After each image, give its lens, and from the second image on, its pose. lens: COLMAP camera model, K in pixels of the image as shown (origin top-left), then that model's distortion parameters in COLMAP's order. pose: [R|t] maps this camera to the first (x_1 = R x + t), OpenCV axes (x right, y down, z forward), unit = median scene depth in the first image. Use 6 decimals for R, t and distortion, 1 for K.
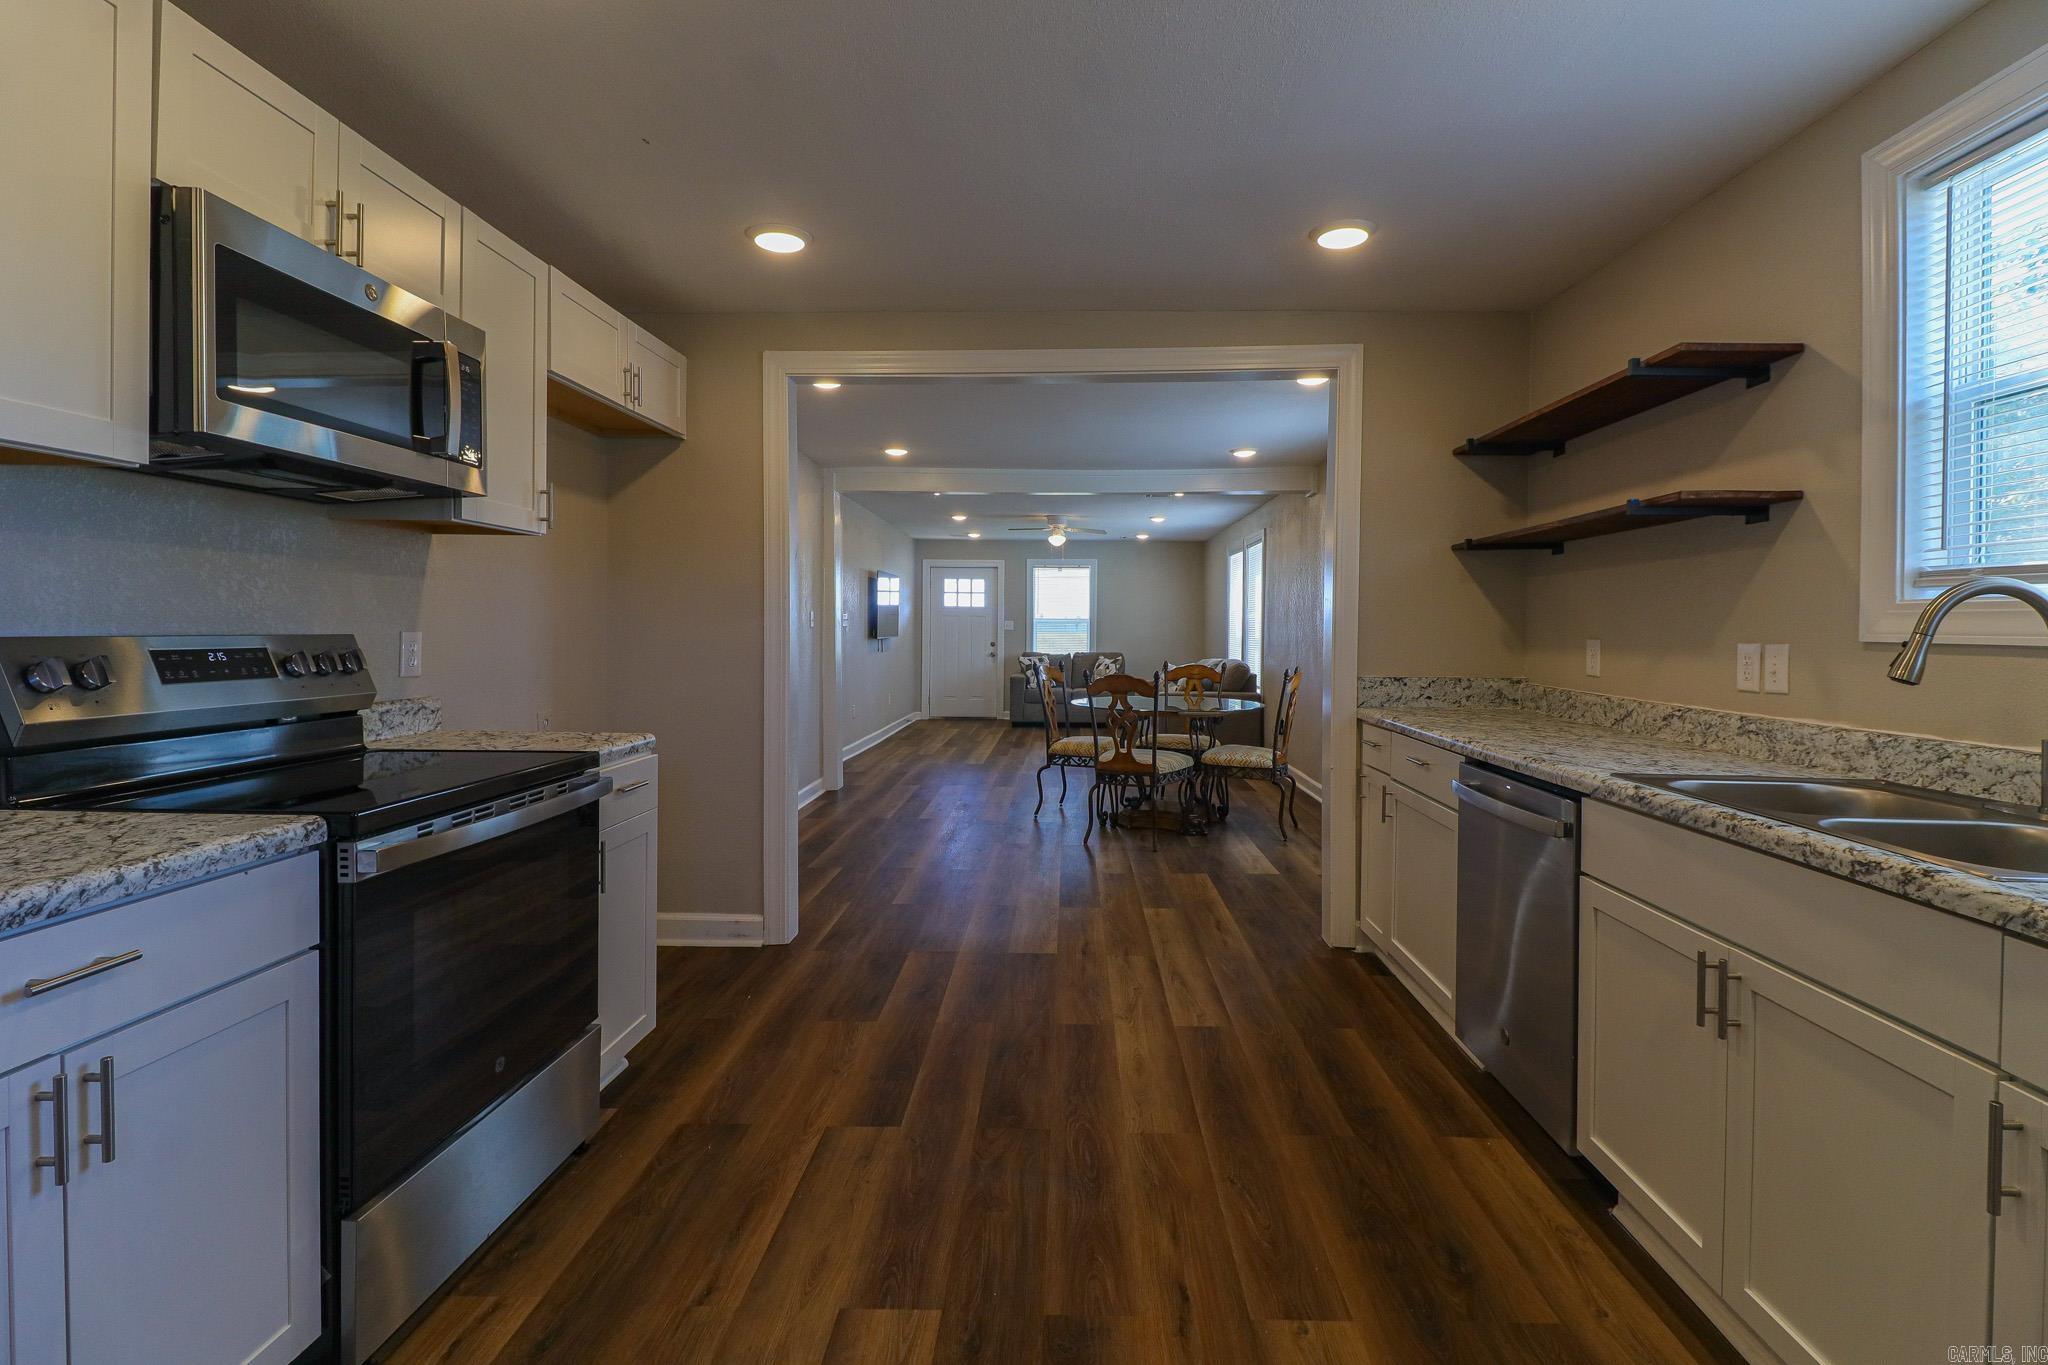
lens RADIAL K [[992.8, 0, 1097.5], [0, 992.8, 636.1], [0, 0, 1]] dist [0.019341, -0.013953]
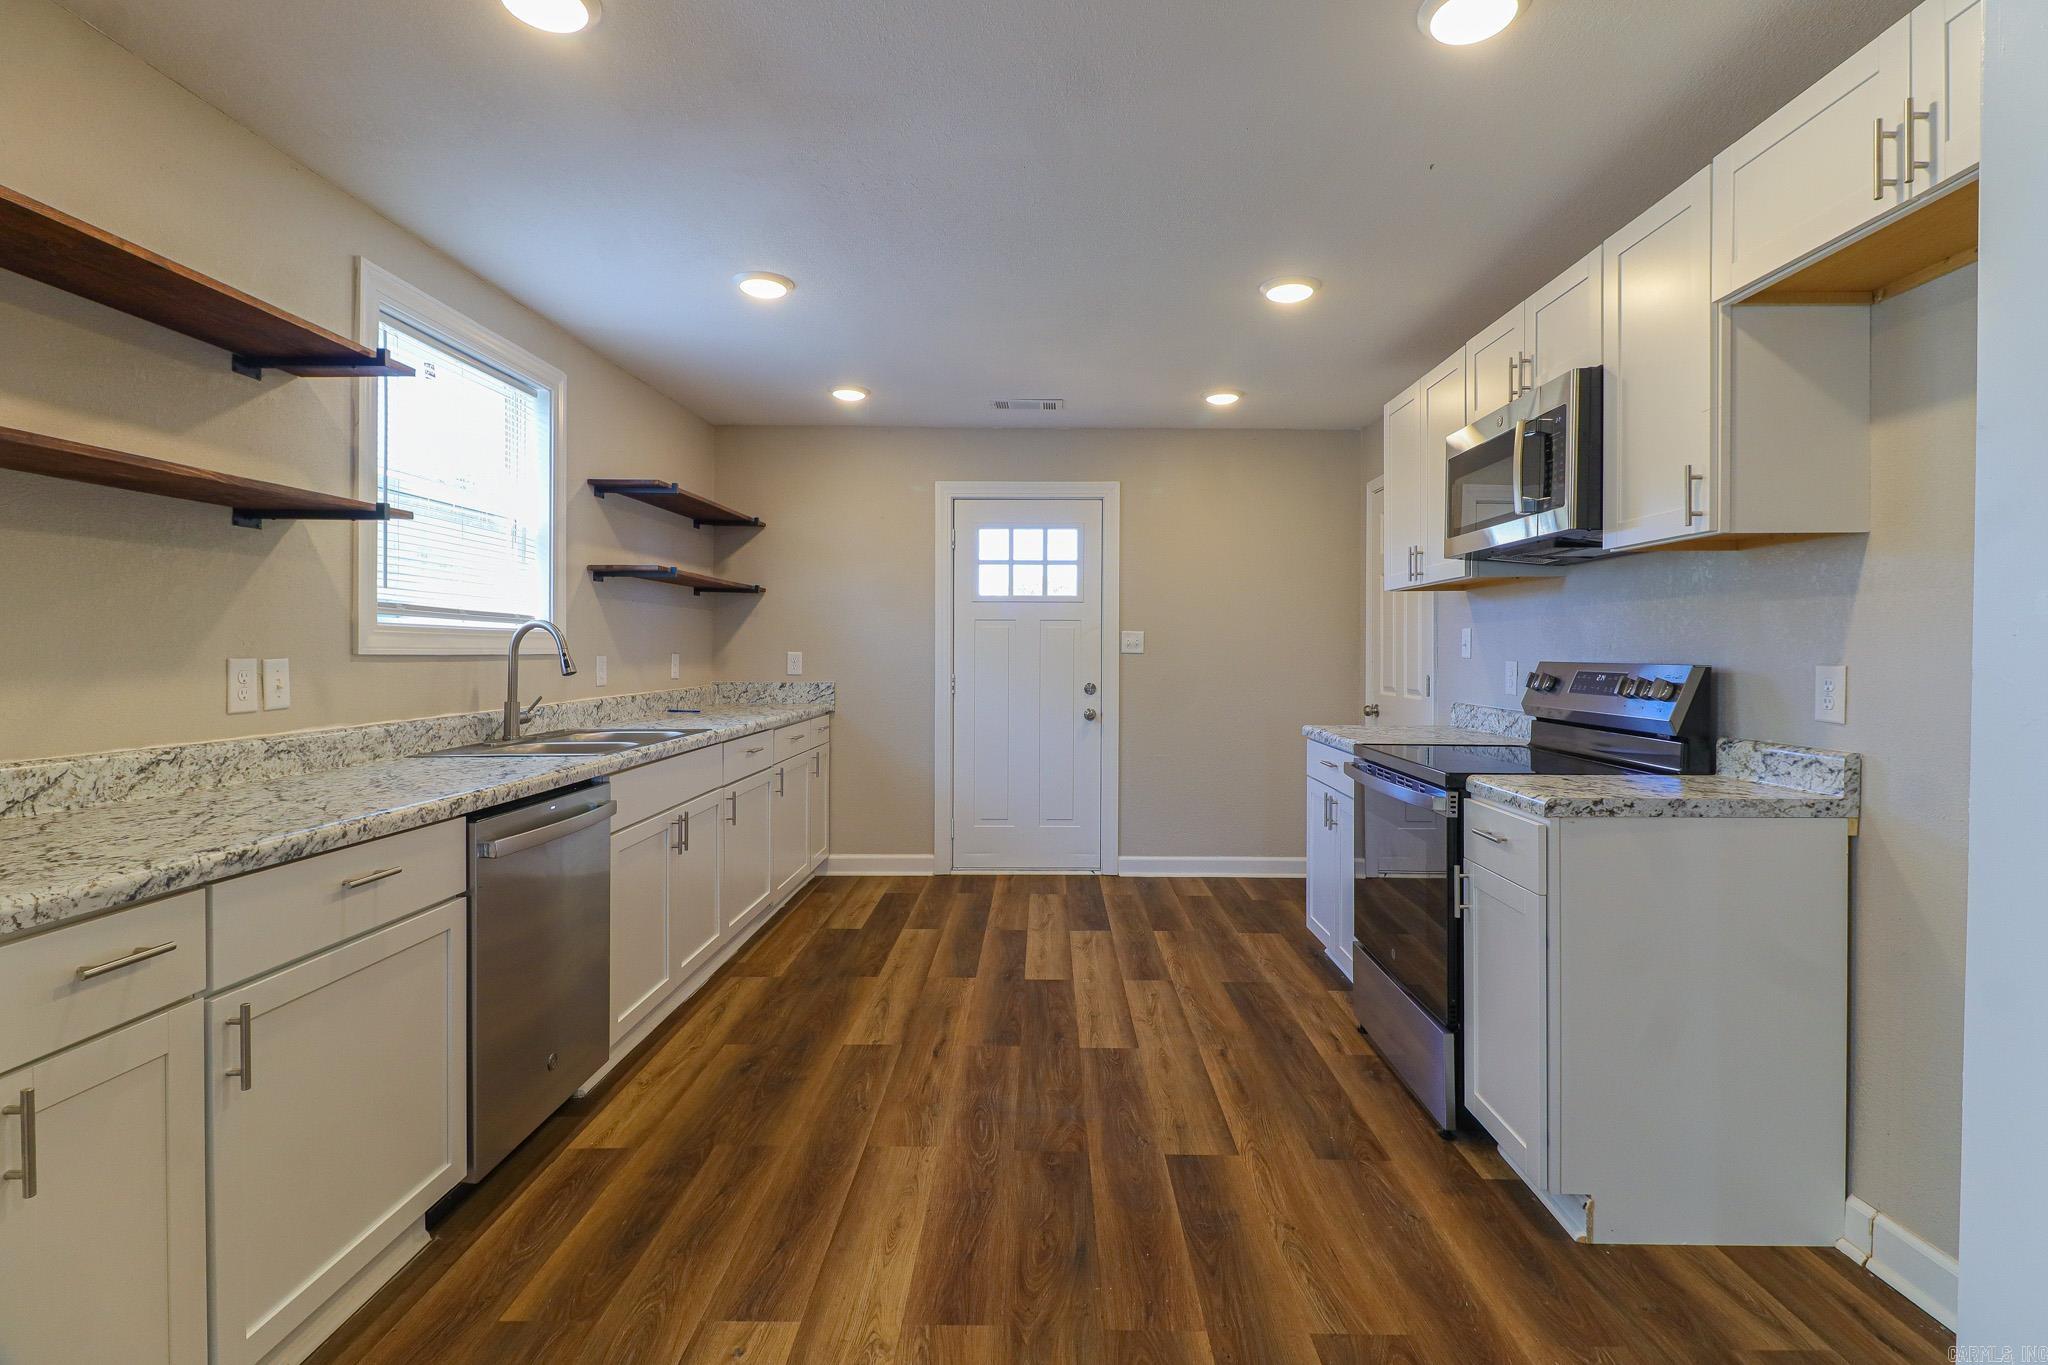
lens RADIAL K [[992.8, 0, 1054.1], [0, 992.8, 654.7], [0, 0, 1]] dist [0.019341, -0.013953]
pose [[-0.999757, -0.011417, 0.018860, -0.099897], [-0.011204, 0.999873, 0.011362, -0.015985], [-0.018987, 0.011148, -0.999758, 1.982088]]
